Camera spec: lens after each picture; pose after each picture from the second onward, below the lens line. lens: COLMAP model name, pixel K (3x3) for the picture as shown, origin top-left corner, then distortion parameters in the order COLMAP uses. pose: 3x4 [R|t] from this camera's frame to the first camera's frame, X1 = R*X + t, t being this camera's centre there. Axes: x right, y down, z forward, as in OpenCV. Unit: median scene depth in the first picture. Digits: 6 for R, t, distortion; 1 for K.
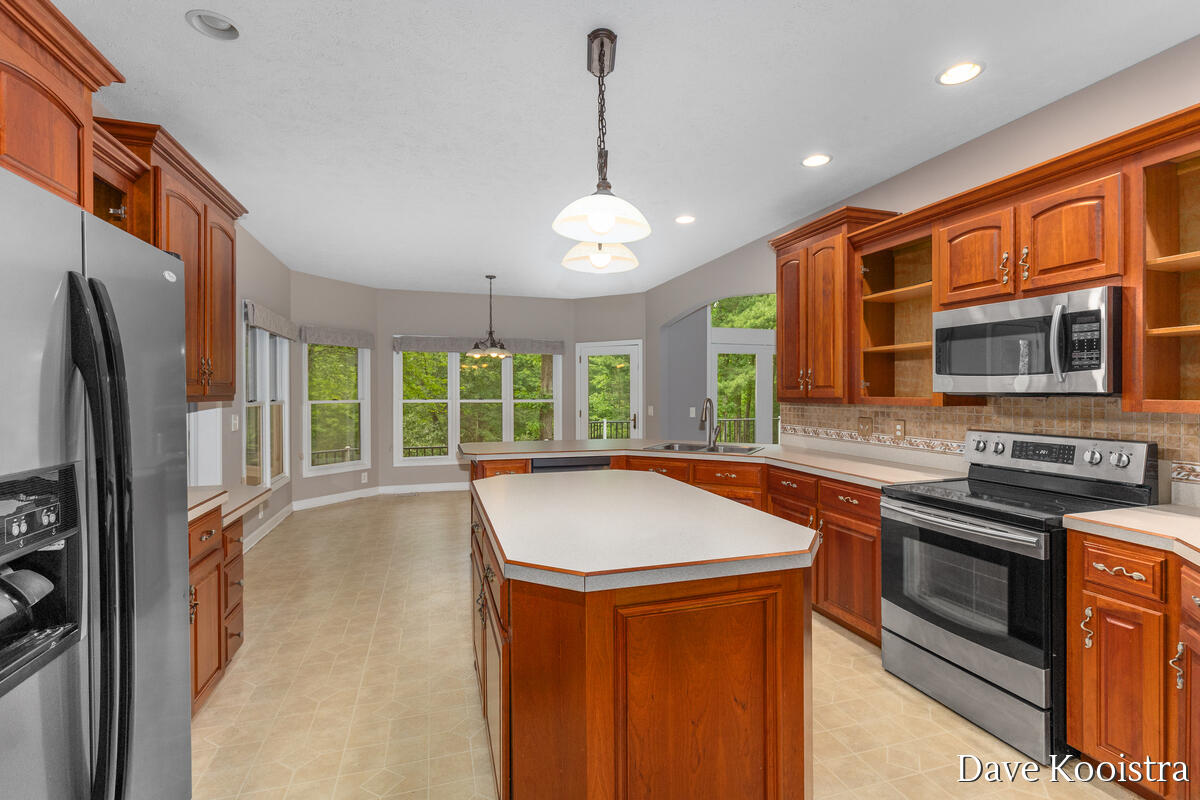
lens RADIAL K [[545.2, 0, 603.0], [0, 545.2, 391.2], [0, 0, 1]] dist [-0.002507, -0.000224]
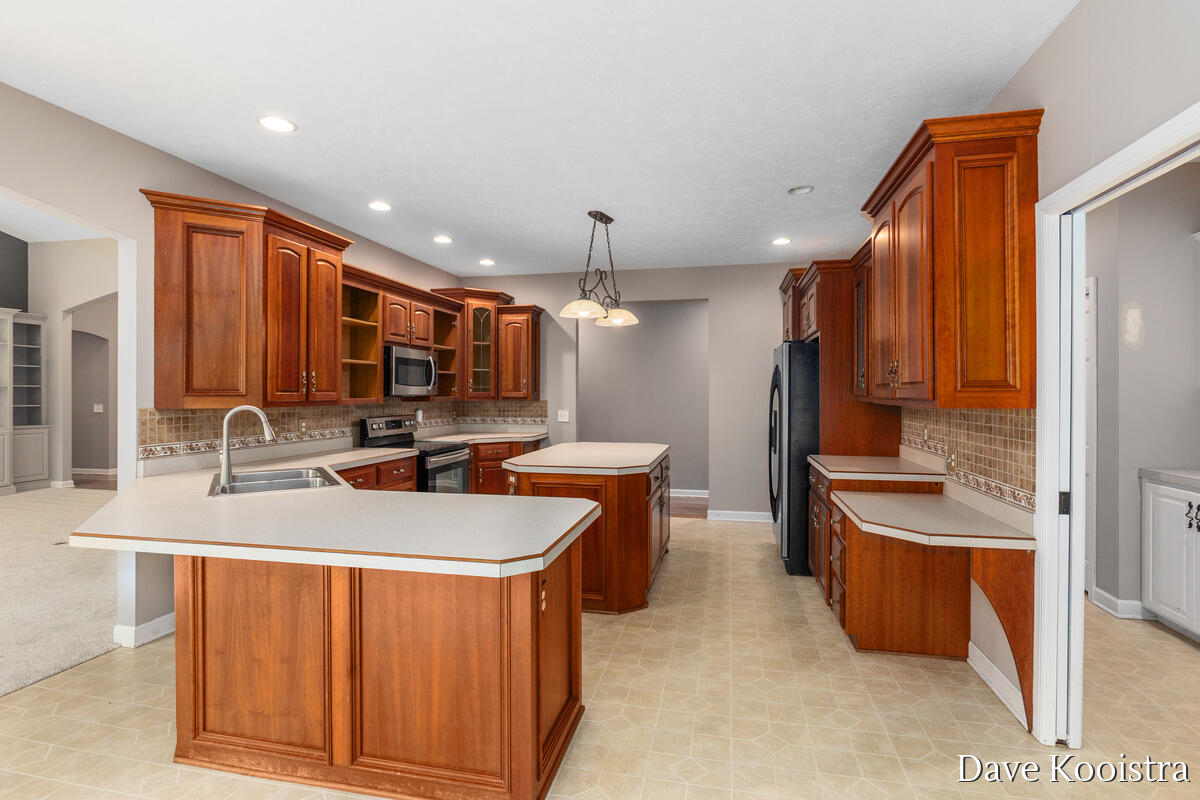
lens RADIAL K [[580.0, 0, 600.5], [0, 580.0, 395.9], [0, 0, 1]] dist [0.000711, -0.000002]
pose [[-0.871173, -0.010274, 0.490869, -0.611934], [-0.007703, 0.999944, 0.007258, -0.009394], [-0.490916, 0.002542, -0.871203, 1.712171]]
